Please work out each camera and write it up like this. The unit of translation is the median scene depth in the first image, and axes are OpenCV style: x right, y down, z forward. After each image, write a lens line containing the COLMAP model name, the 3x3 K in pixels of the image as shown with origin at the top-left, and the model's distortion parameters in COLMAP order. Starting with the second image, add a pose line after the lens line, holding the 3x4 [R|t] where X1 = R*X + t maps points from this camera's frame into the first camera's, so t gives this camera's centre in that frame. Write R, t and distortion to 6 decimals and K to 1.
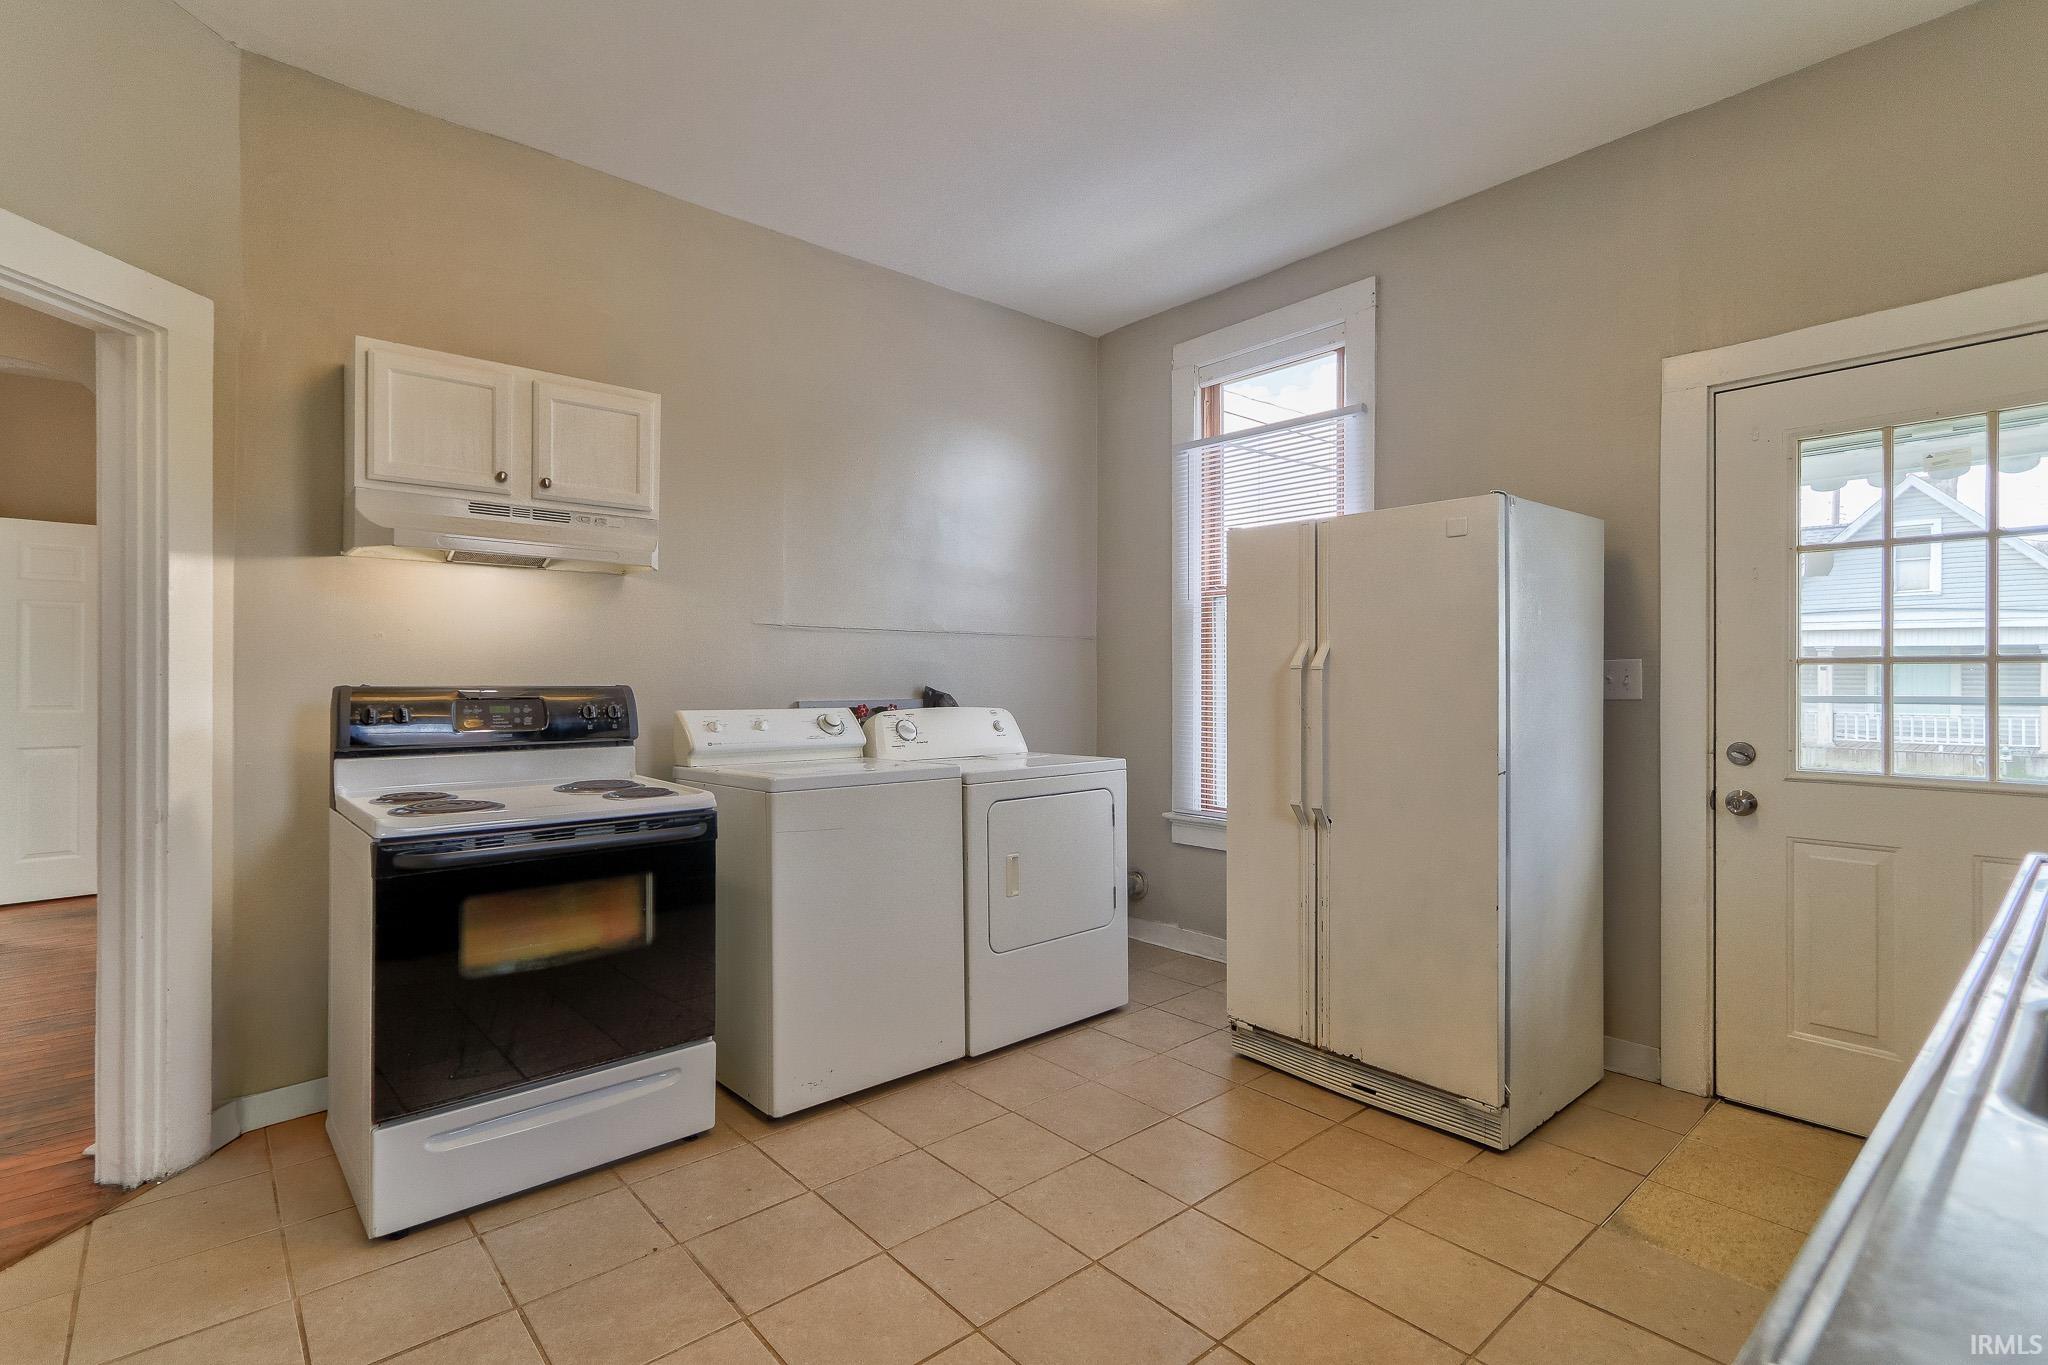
lens RADIAL K [[953.2, 0, 1011.8], [0, 953.2, 671.4], [0, 0, 1]] dist [-0.000894, 0.000456]
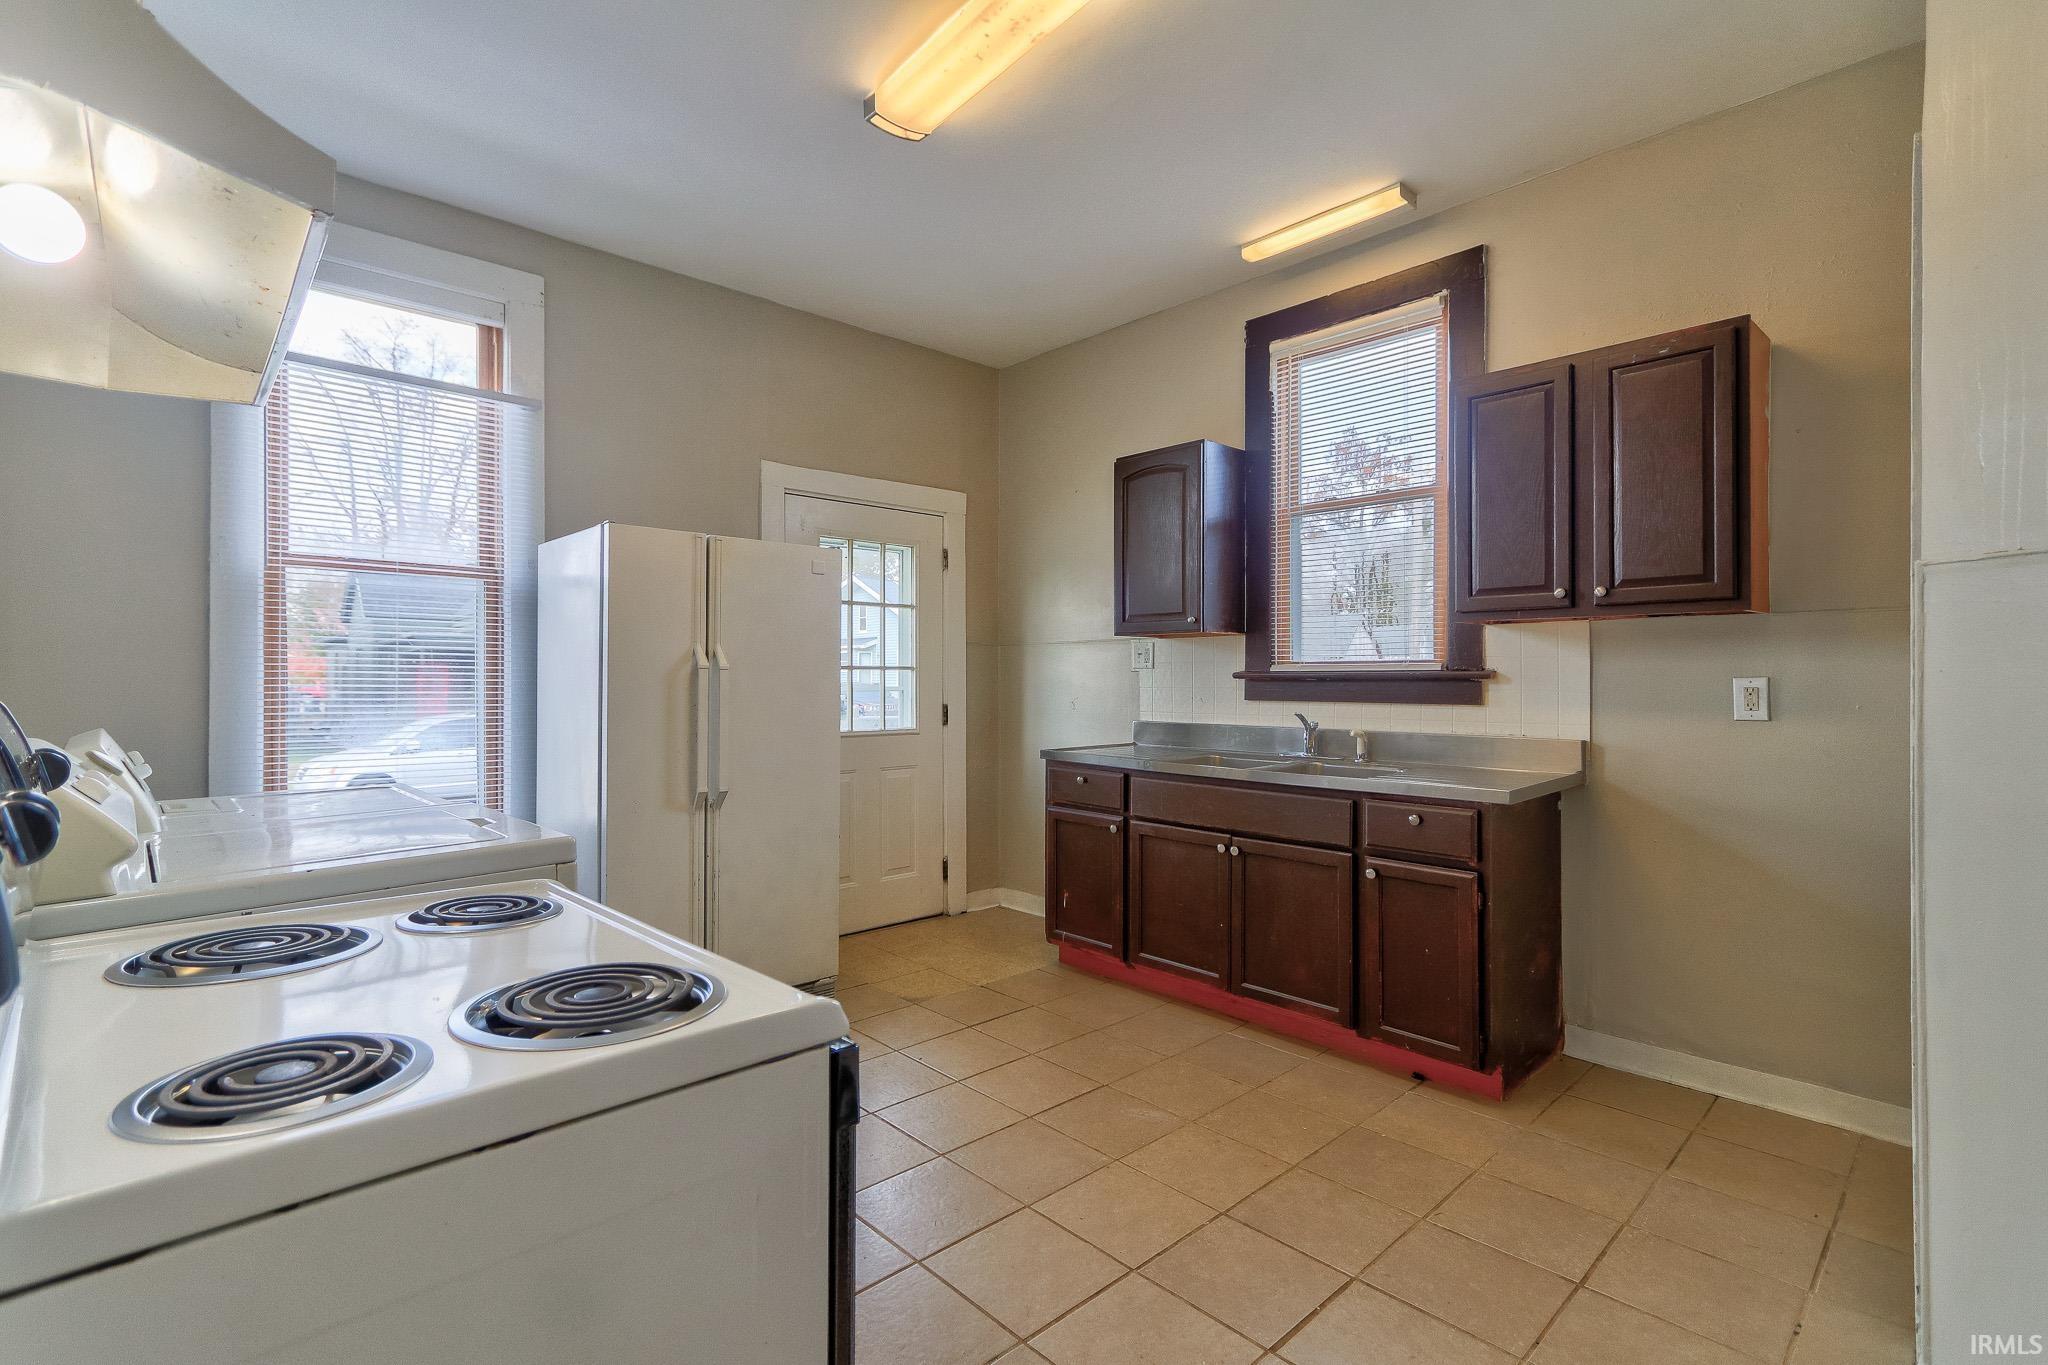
lens RADIAL K [[943.1, 0, 1015.5], [0, 943.1, 672.3], [0, 0, 1]] dist [-0.000224, 0.000182]
pose [[-0.041738, 0.007172, 0.999103, -0.803939], [-0.008775, 0.999933, -0.007545, 0.006613], [-0.999090, -0.009082, -0.041672, 0.684323]]
